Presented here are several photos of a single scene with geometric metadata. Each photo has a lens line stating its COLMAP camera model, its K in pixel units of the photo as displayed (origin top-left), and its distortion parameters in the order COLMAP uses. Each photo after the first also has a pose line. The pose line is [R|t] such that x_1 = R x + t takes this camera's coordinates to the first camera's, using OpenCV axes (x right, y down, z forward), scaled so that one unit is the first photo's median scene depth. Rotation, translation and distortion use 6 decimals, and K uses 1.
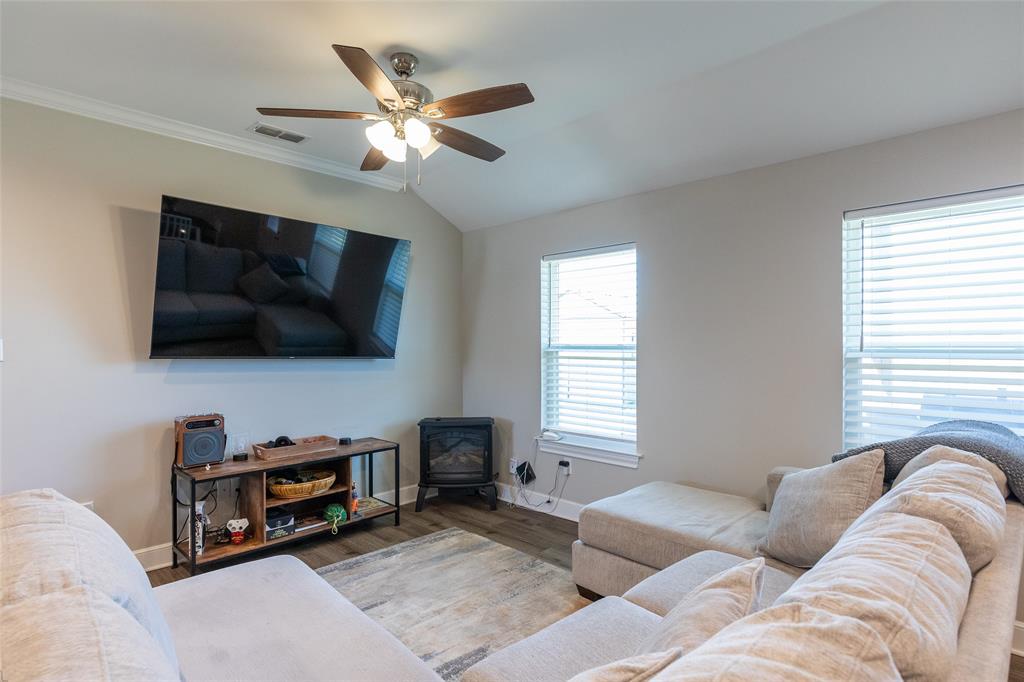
lens RADIAL K [[544.6, 0, 512.7], [0, 544.6, 343.8], [0, 0, 1]] dist [-0.002943, -0.000199]
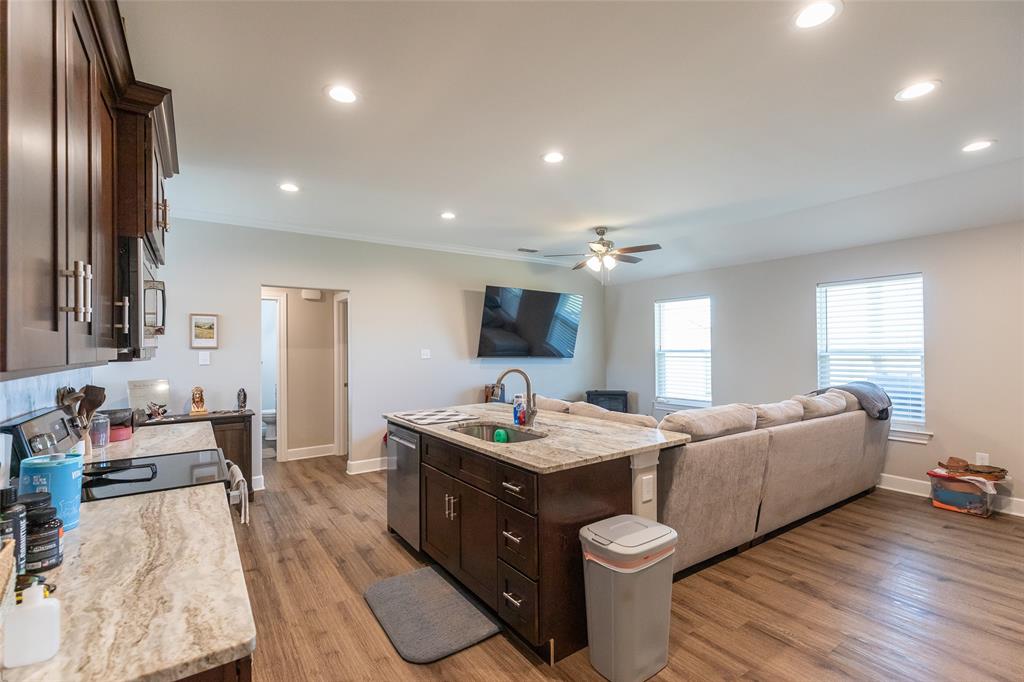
lens RADIAL K [[467.6, 0, 511.1], [0, 467.6, 342.3], [0, 0, 1]] dist [0.004070, -0.000170]
pose [[0.980605, -0.011175, -0.195677, -0.119369], [0.008748, 0.999874, -0.013266, -0.006800], [0.195800, 0.011297, 0.980579, -0.648707]]
